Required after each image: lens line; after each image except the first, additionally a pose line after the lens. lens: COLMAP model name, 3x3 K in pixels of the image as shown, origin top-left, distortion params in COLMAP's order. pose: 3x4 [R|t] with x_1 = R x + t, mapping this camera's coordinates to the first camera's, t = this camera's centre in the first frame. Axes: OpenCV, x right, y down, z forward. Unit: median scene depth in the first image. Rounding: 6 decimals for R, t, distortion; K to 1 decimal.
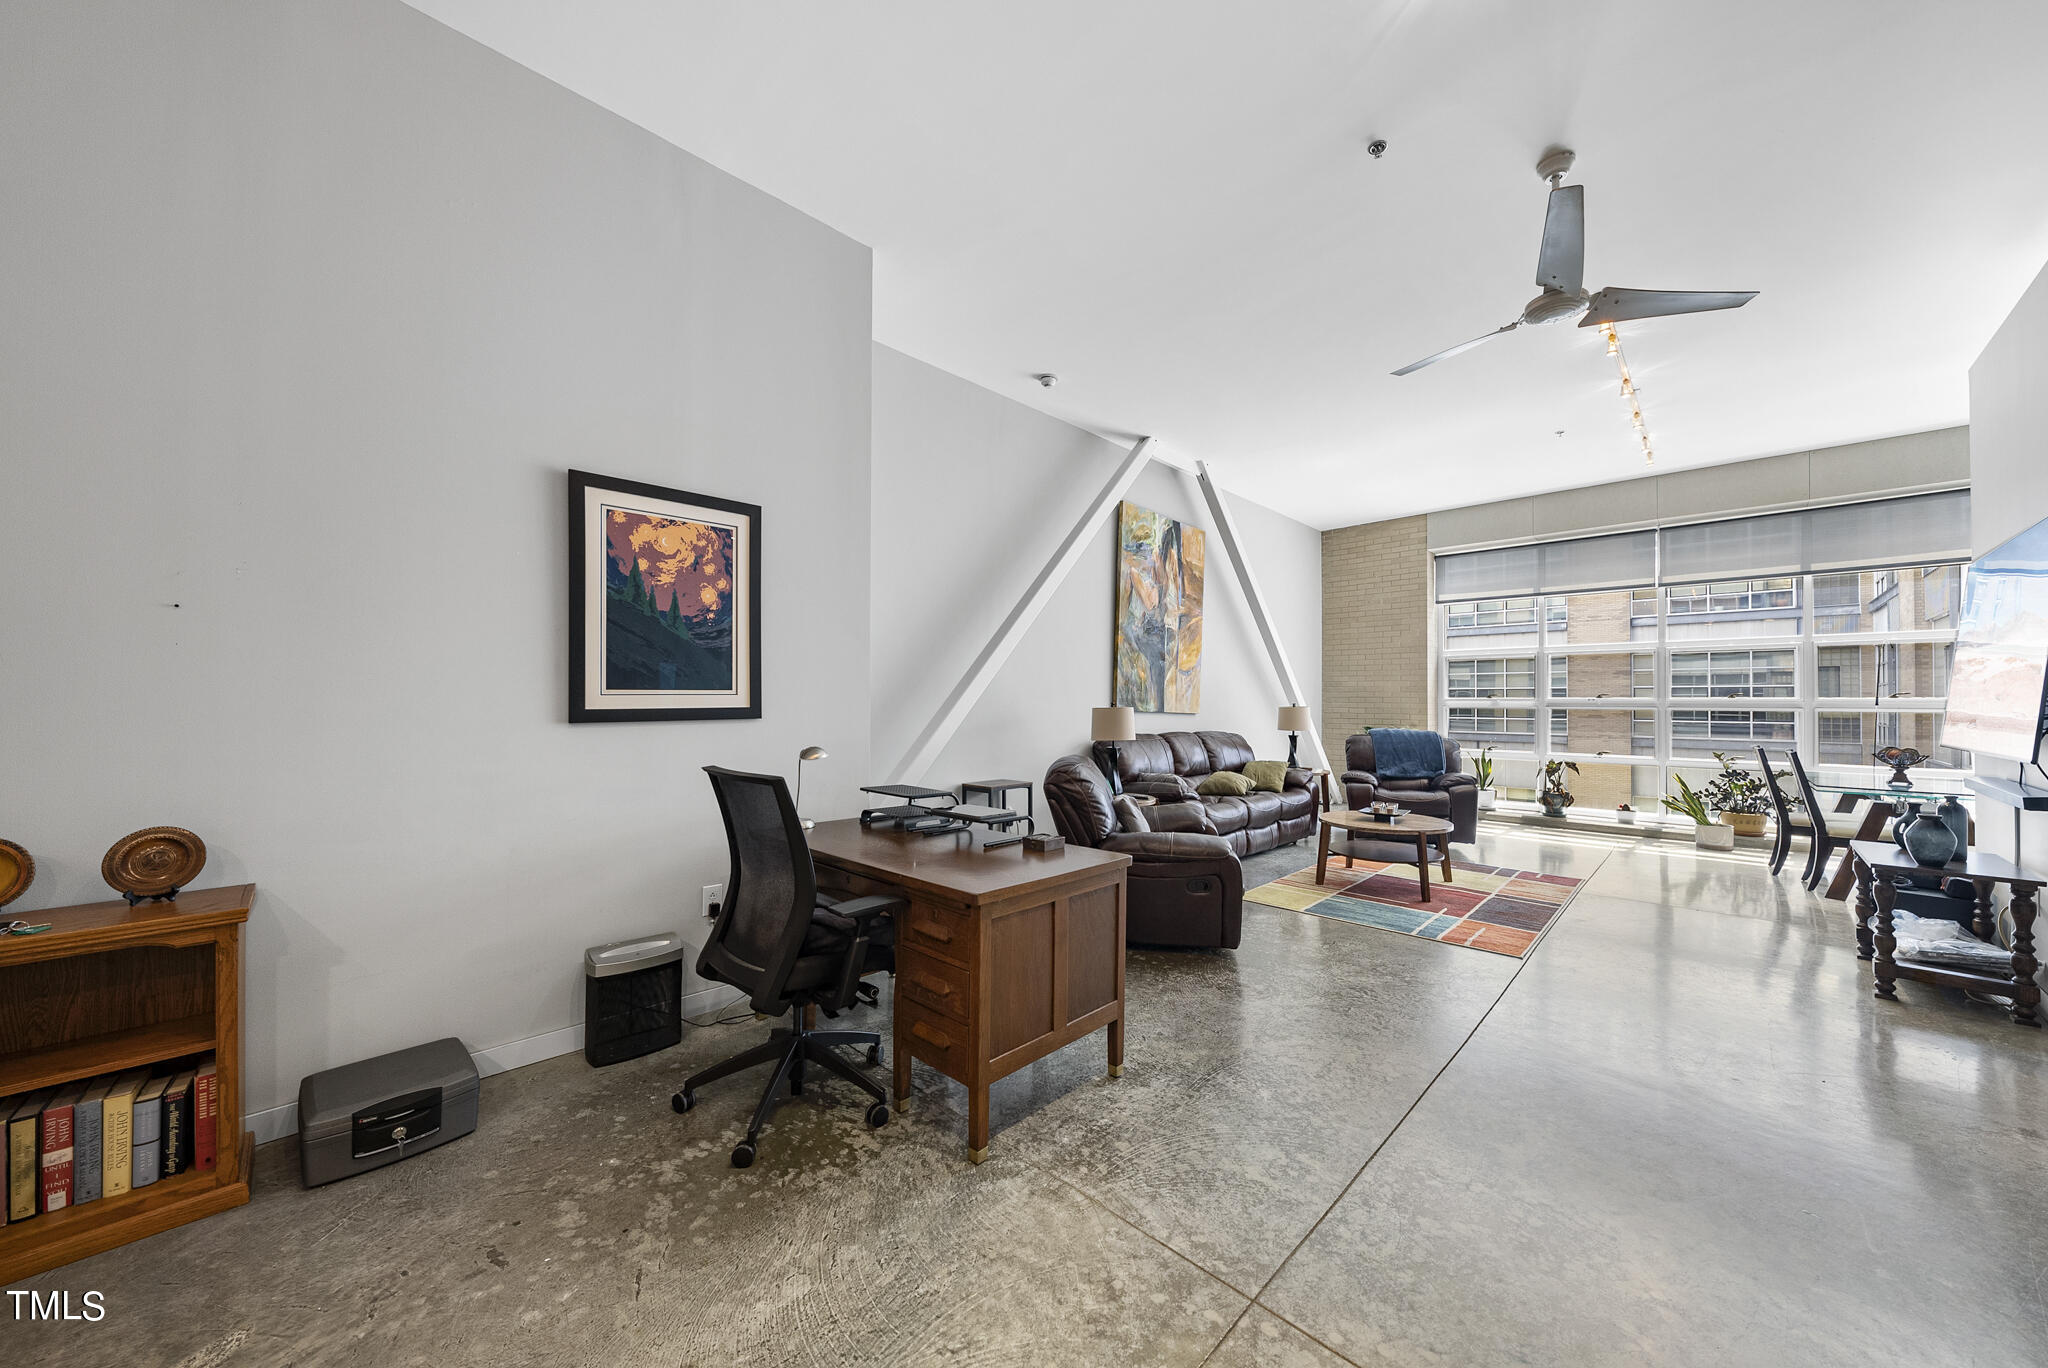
lens RADIAL K [[714.7, 0, 1022.7], [0, 714.7, 694.6], [0, 0, 1]] dist [-0.005100, -0.000041]
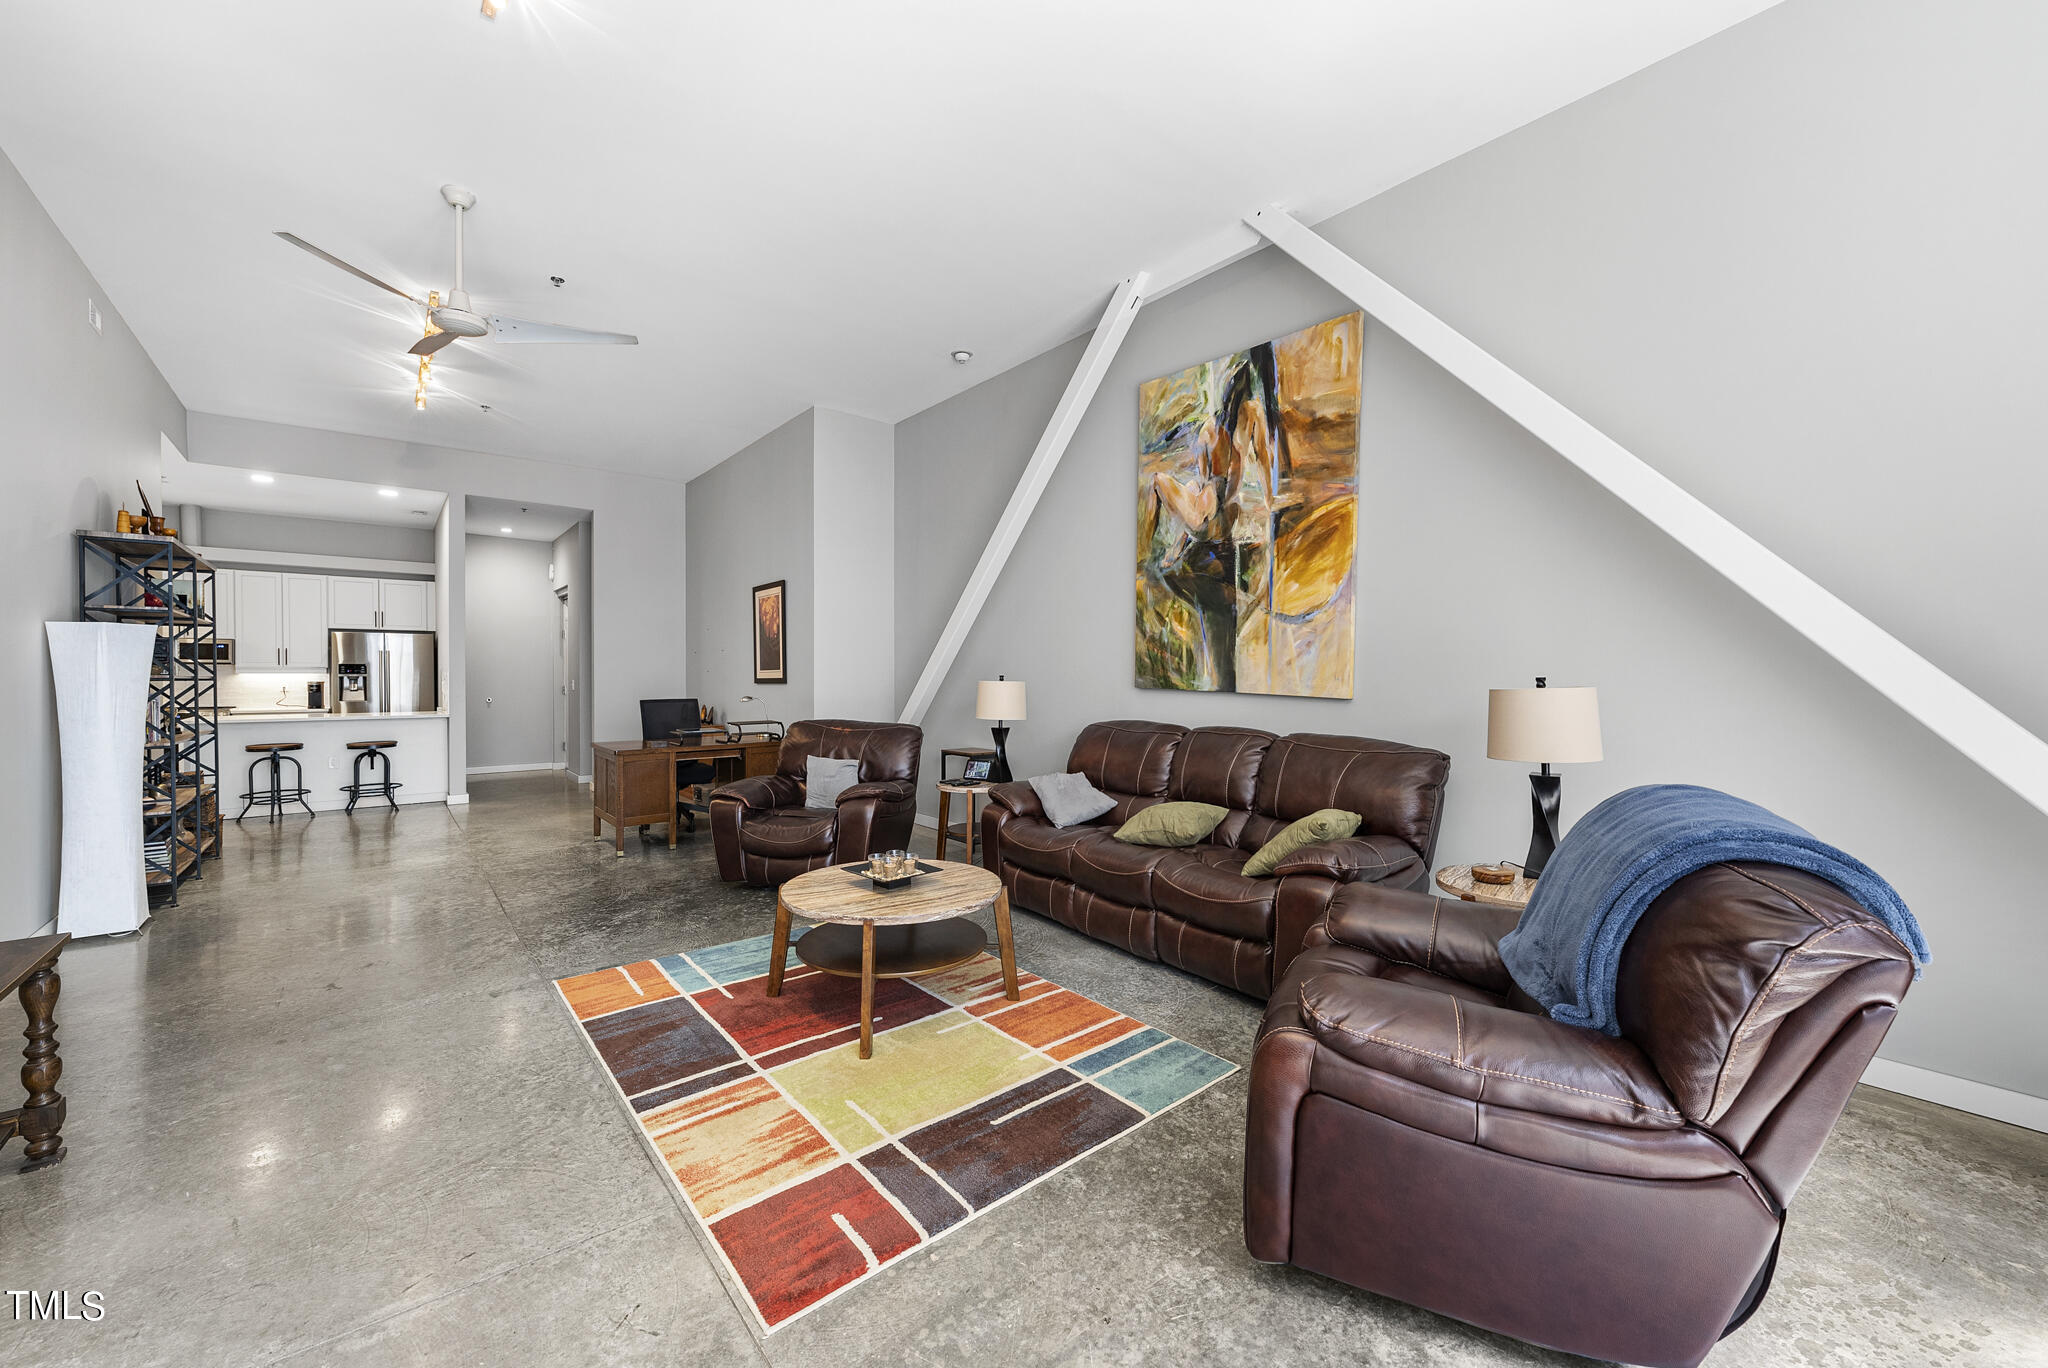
lens RADIAL K [[779.8, 0, 1025.2], [0, 779.8, 683.3], [0, 0, 1]] dist [-0.001442, -0.000286]
pose [[-0.093742, 0.006423, -0.995576, 0.842754], [0.007905, 0.999952, 0.005707, 0.012375], [0.995565, -0.007335, -0.093789, 0.888665]]
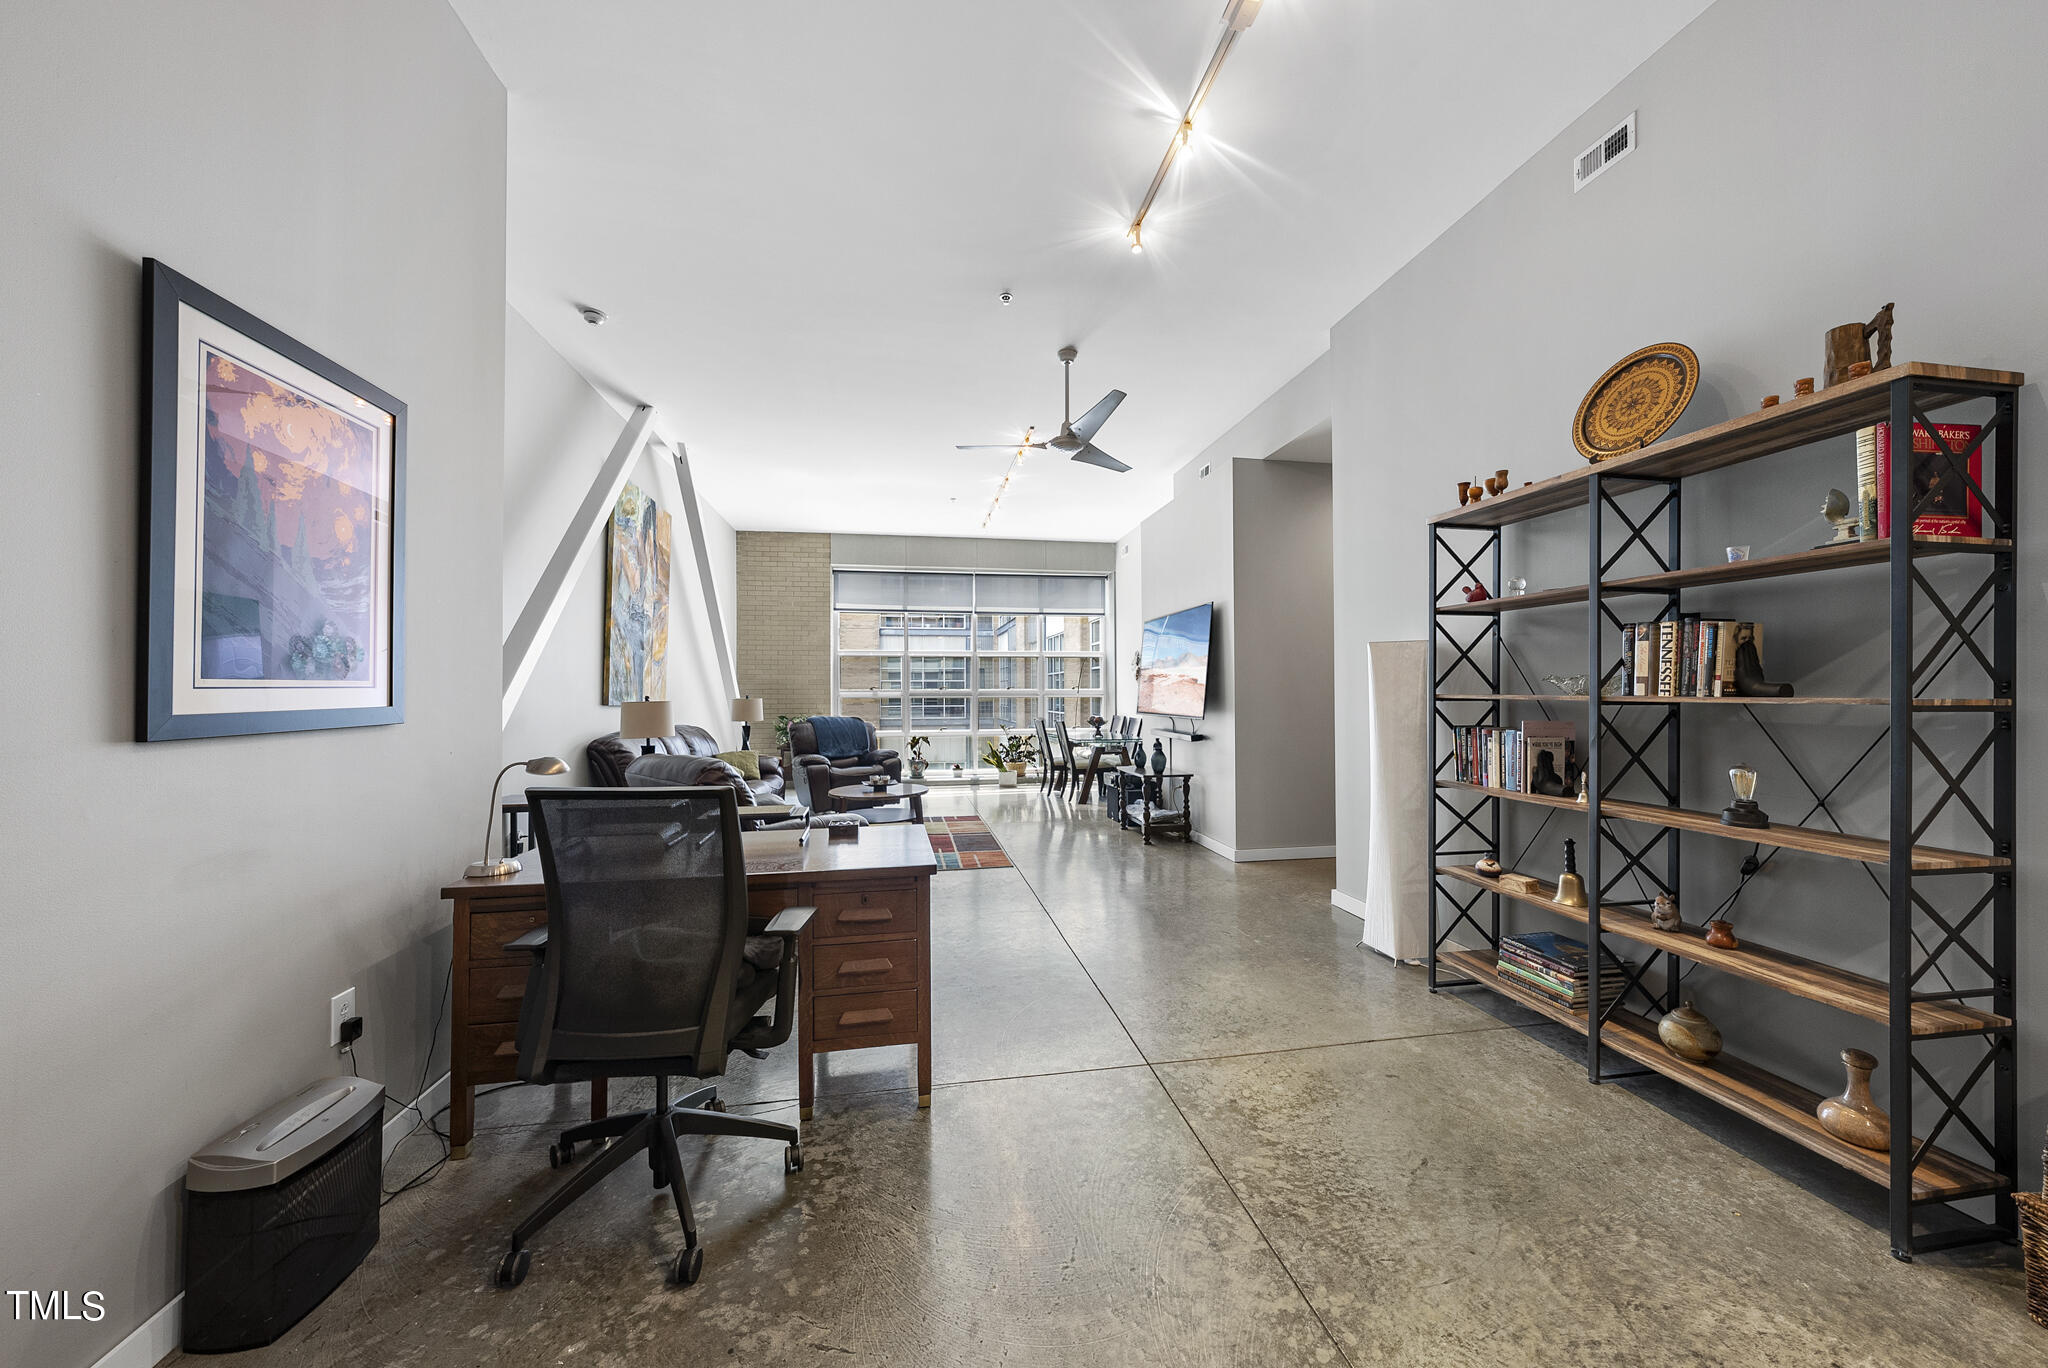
lens RADIAL K [[716.2, 0, 1025.4], [0, 716.2, 688.4], [0, 0, 1]] dist [-0.005801, -0.000106]
pose [[0.578095, -0.000304, 0.815969, -0.268359], [-0.002604, 0.999994, 0.002218, -0.000934], [-0.815965, -0.003407, 0.578091, 0.066548]]
